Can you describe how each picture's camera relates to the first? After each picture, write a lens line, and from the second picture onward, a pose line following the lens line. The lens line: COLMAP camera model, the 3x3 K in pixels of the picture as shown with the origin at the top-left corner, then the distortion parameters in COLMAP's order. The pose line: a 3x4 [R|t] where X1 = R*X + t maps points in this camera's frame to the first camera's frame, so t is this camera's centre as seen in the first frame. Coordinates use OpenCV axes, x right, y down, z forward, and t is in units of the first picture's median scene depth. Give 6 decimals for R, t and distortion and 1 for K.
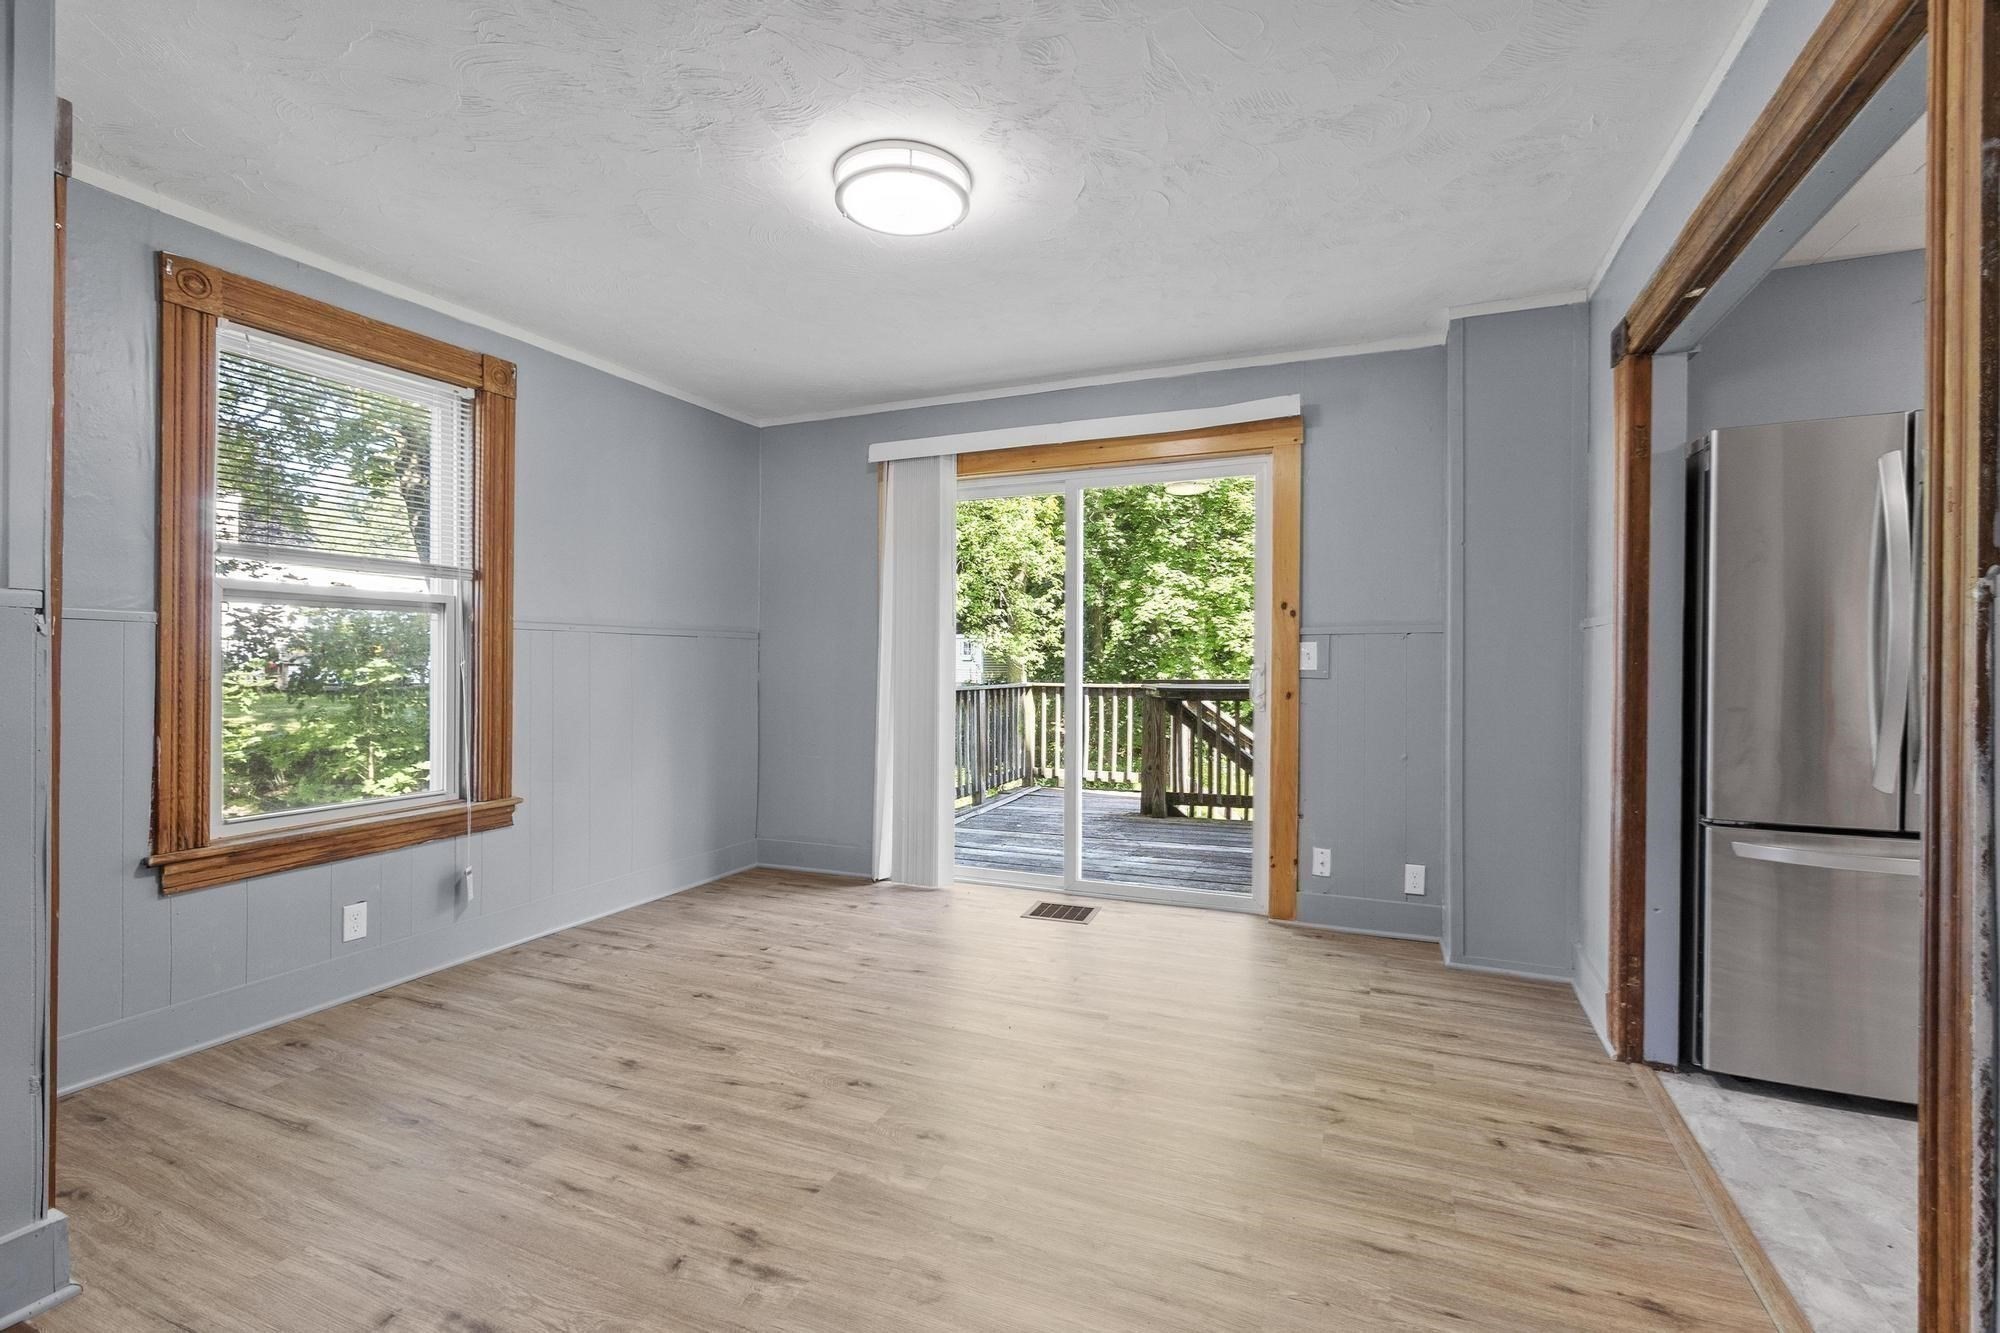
lens RADIAL K [[882.6, 0, 984.6], [0, 882.6, 664.3], [0, 0, 1]] dist [-0.001841, -0.000162]
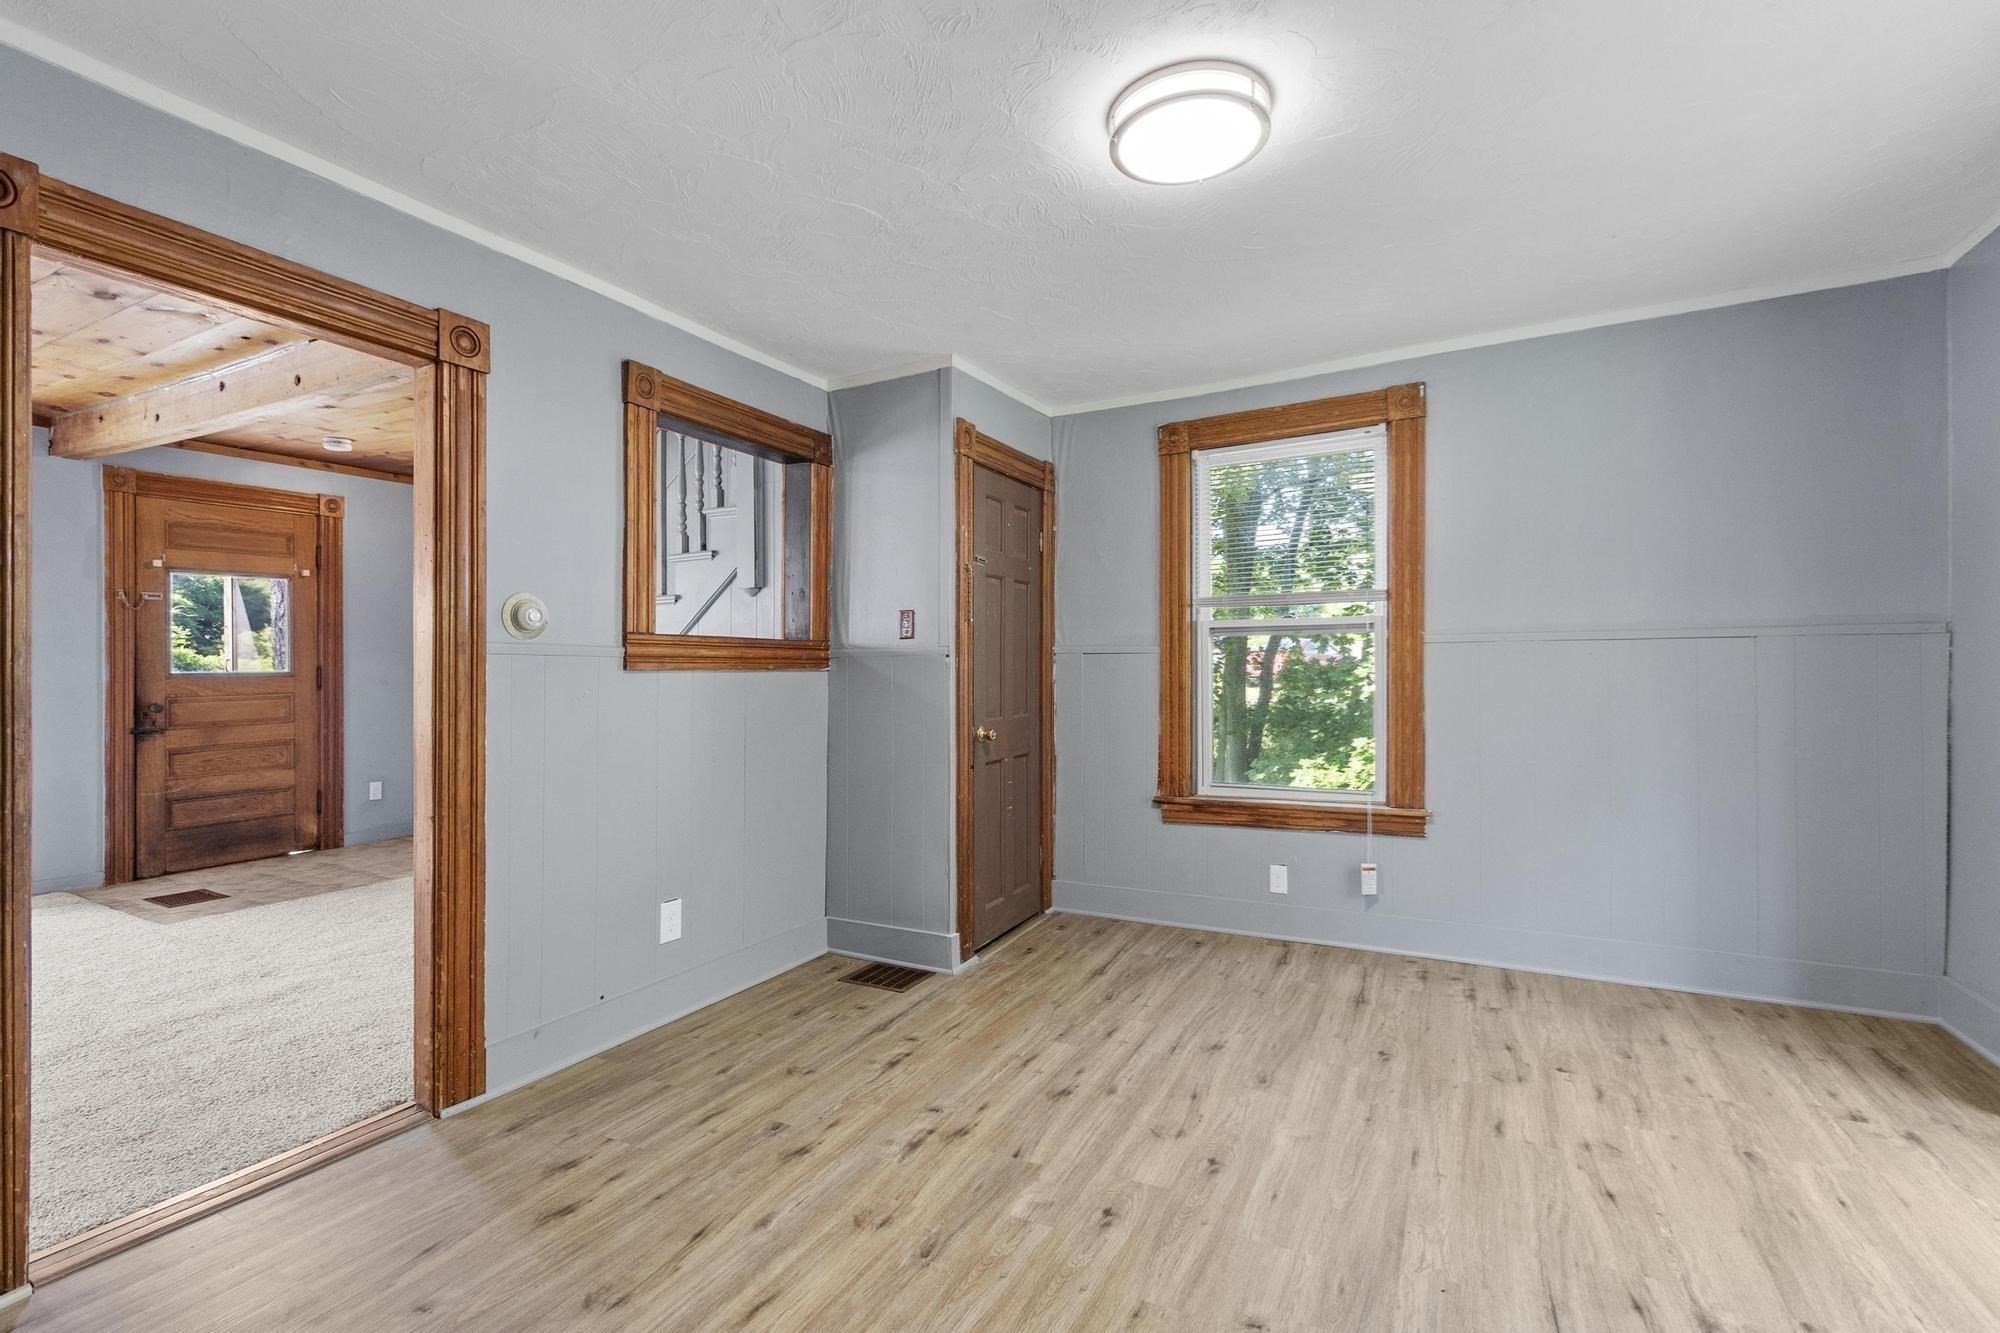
lens RADIAL K [[886.9, 0, 1000.3], [0, 886.9, 663.7], [0, 0, 1]] dist [0.000353, -0.000461]
pose [[-0.074771, -0.014869, -0.997090, 0.539284], [0.004375, 0.999874, -0.015238, -0.003212], [0.997191, -0.005502, -0.074697, 0.618465]]
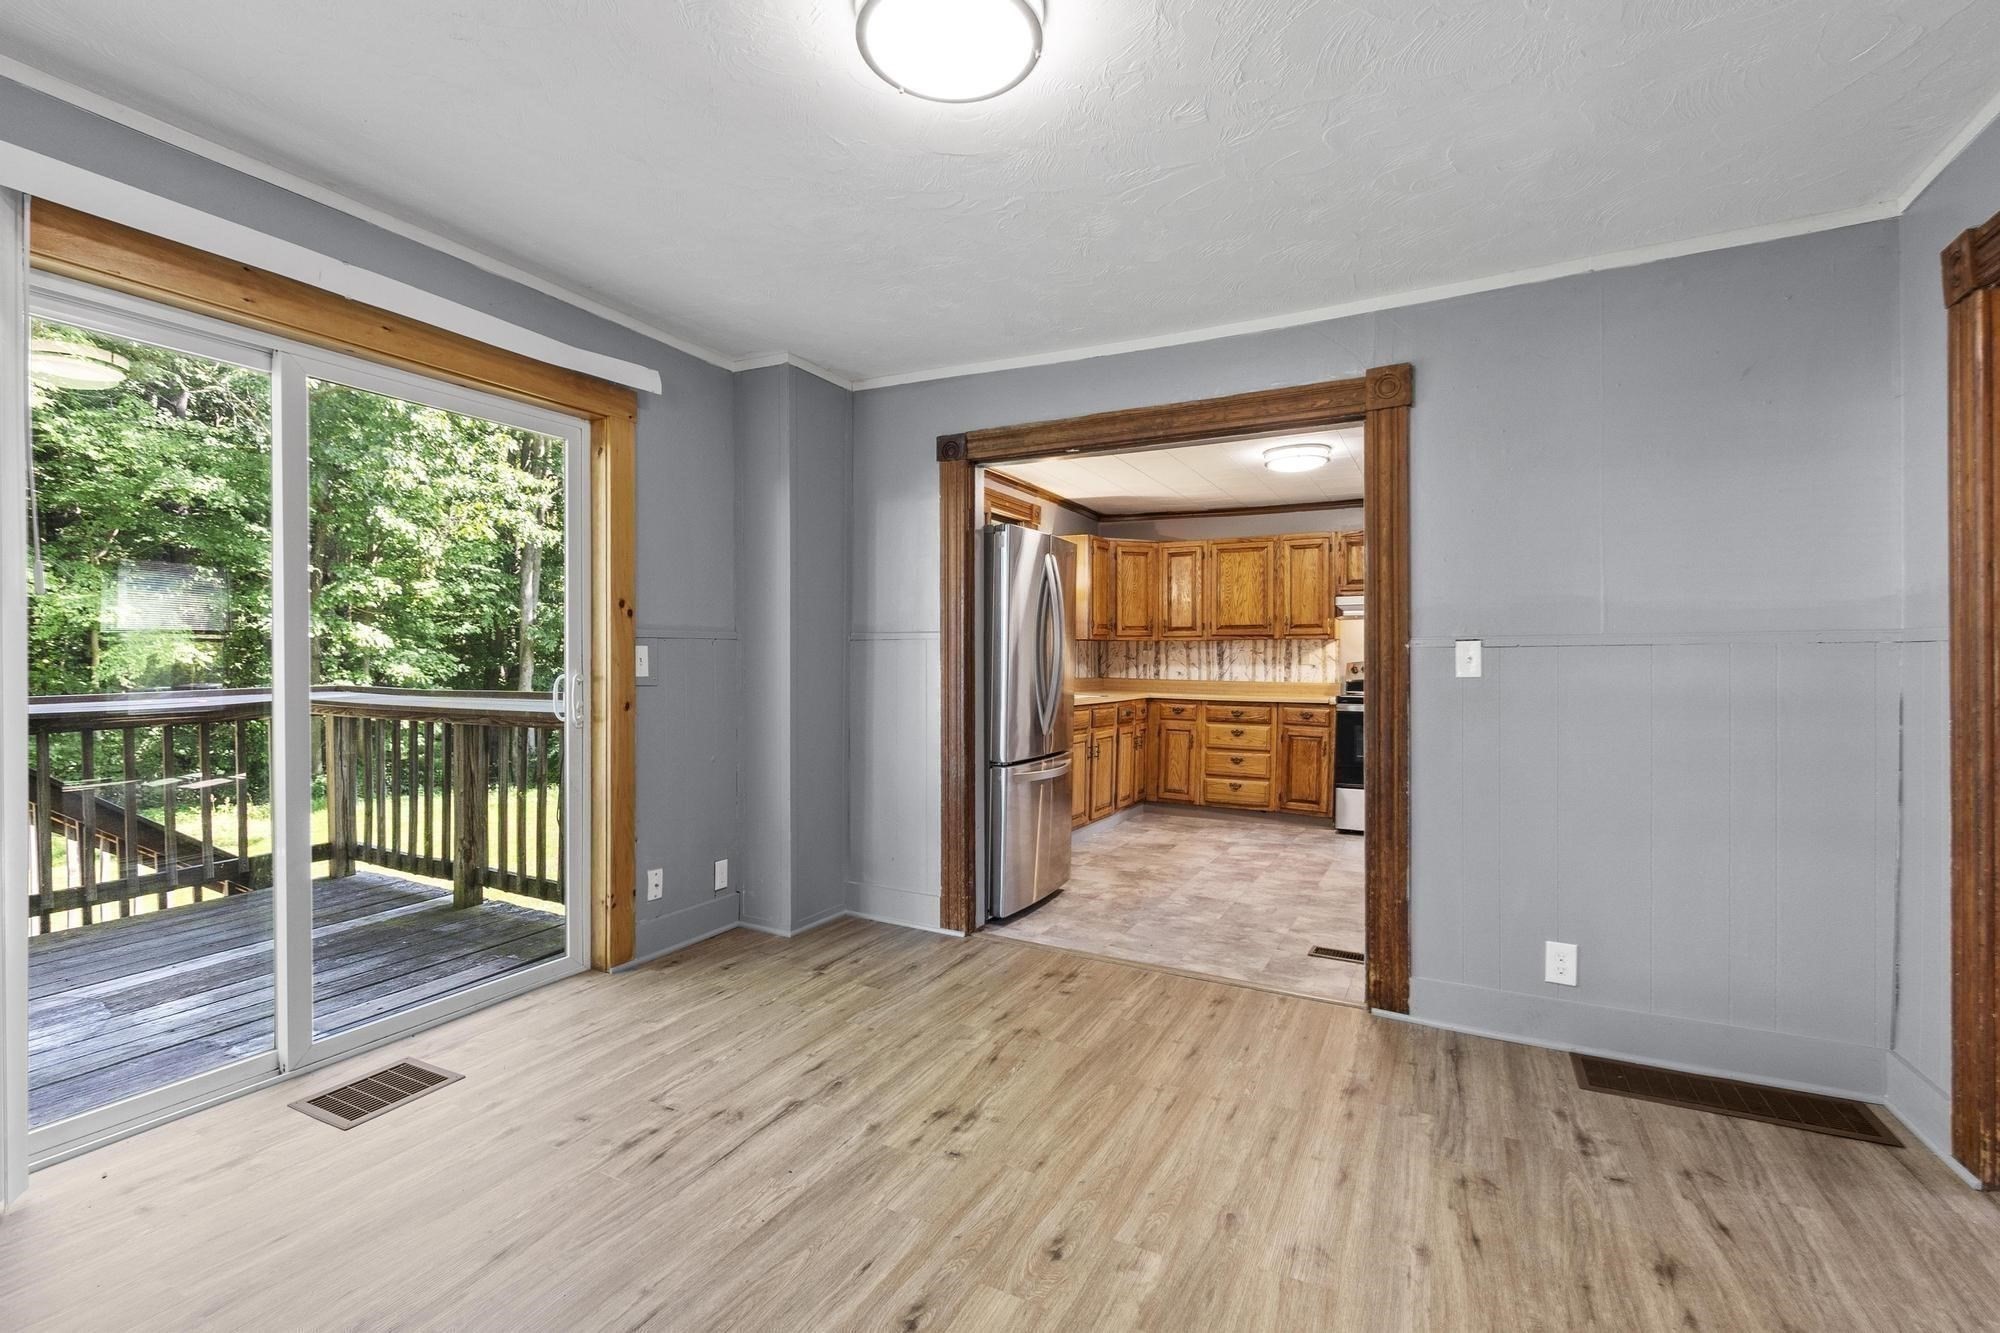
lens RADIAL K [[886.9, 0, 1000.3], [0, 886.9, 663.7], [0, 0, 1]] dist [0.000353, -0.000461]
pose [[0.061399, -0.007206, 0.998087, -0.574409], [0.003202, 0.999970, 0.007023, -0.013271], [-0.998108, 0.002765, 0.061421, 0.643049]]
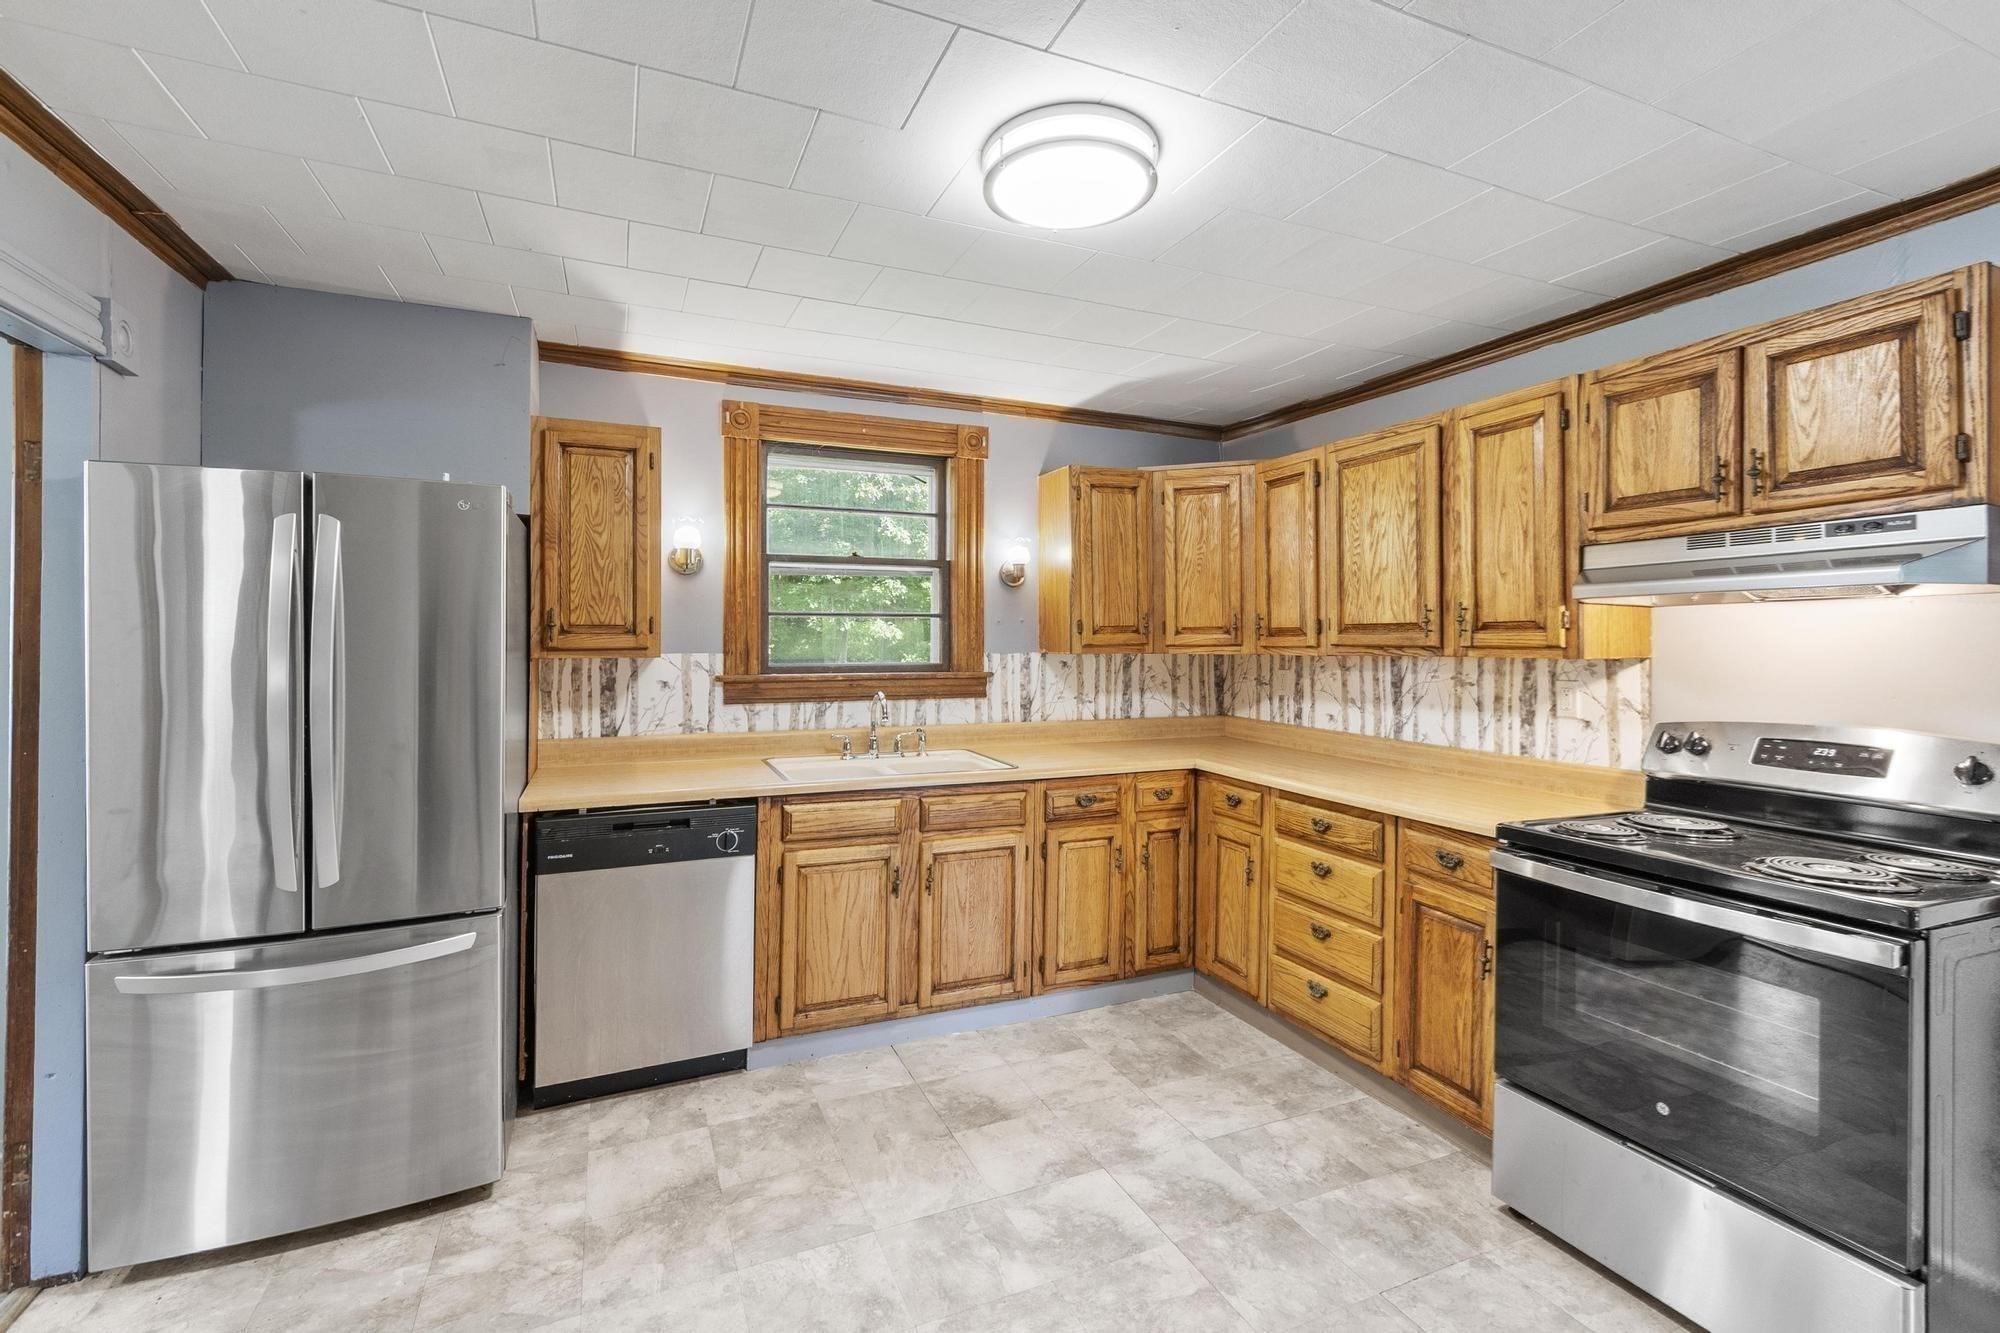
lens RADIAL K [[884.2, 0, 1004.7], [0, 884.2, 638.5], [0, 0, 1]] dist [0.000523, 0.000074]
pose [[0.666176, -0.000649, 0.745794, 0.551316], [0.006028, 0.999972, -0.004515, -0.068704], [-0.745770, 0.007503, 0.666161, -0.098338]]
